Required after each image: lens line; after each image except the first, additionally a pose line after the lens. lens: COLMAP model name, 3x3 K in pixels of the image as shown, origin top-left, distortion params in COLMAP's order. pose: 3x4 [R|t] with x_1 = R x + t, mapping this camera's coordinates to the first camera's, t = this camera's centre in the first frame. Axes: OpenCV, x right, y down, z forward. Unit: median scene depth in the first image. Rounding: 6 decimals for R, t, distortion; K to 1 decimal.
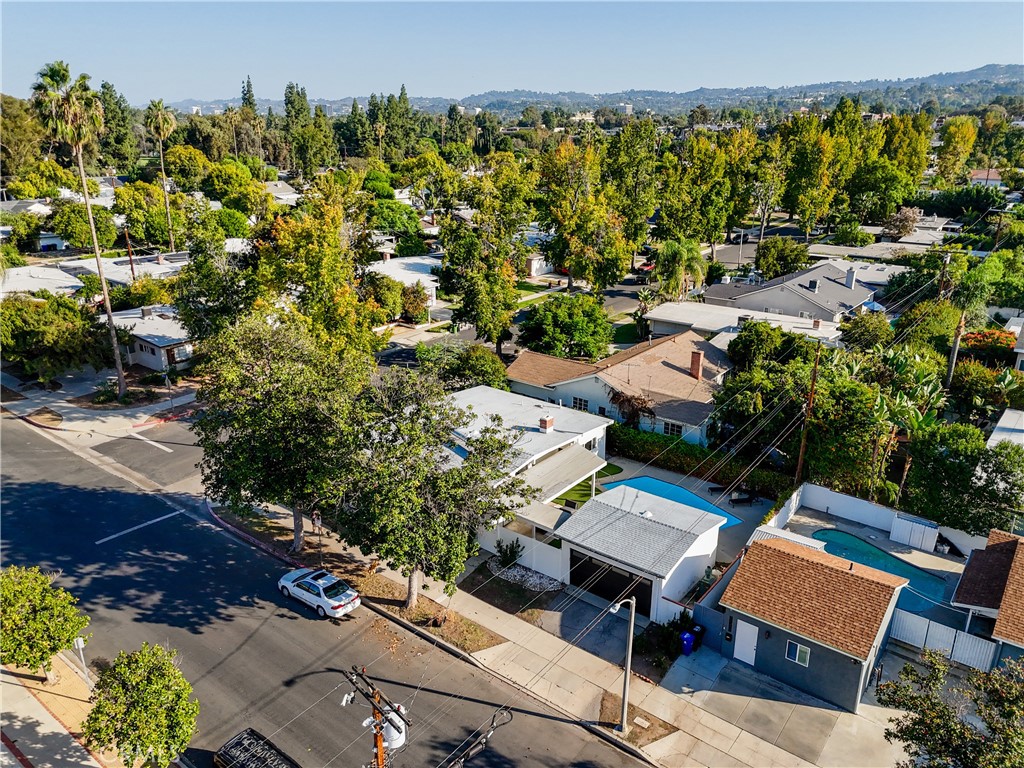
lens RADIAL K [[741.9, 0, 509.6], [0, 741.9, 383.2], [0, 0, 1]] dist [0.007861, 0.002549]
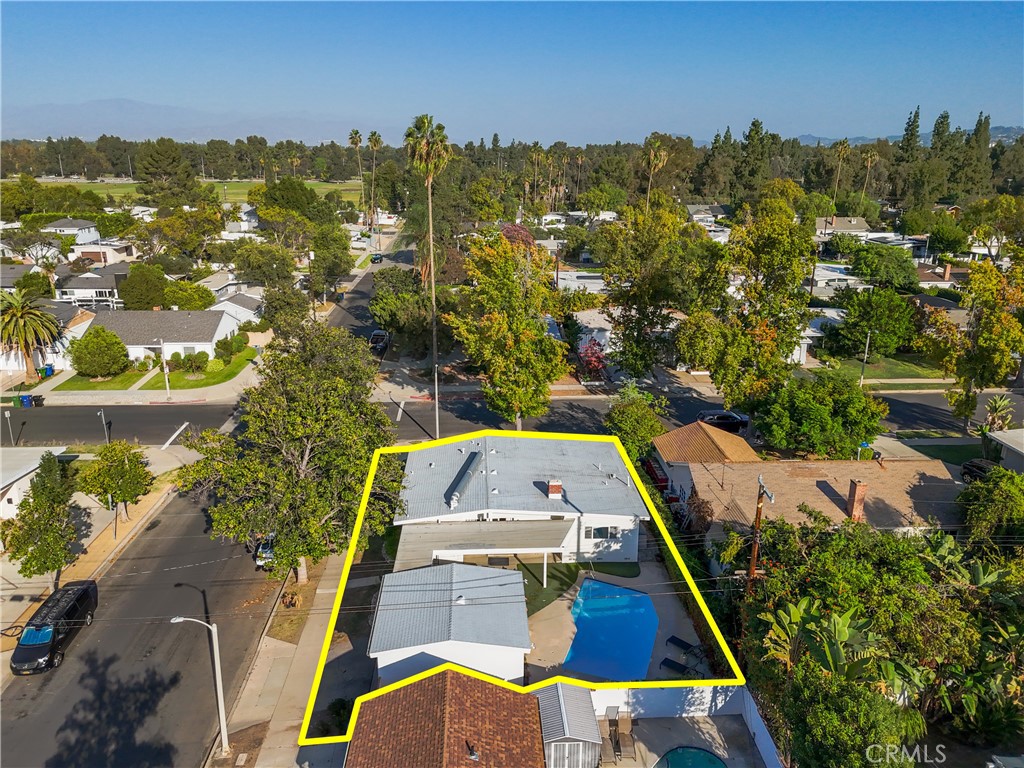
lens RADIAL K [[741.9, 0, 512.0], [0, 741.9, 384.4], [0, 0, 1]] dist [0.007861, 0.002549]
pose [[0.658103, 0.219504, -0.720221, 0.217068], [-0.246421, 0.966671, 0.069449, -0.040147], [0.711461, 0.131773, 0.690260, 0.104839]]
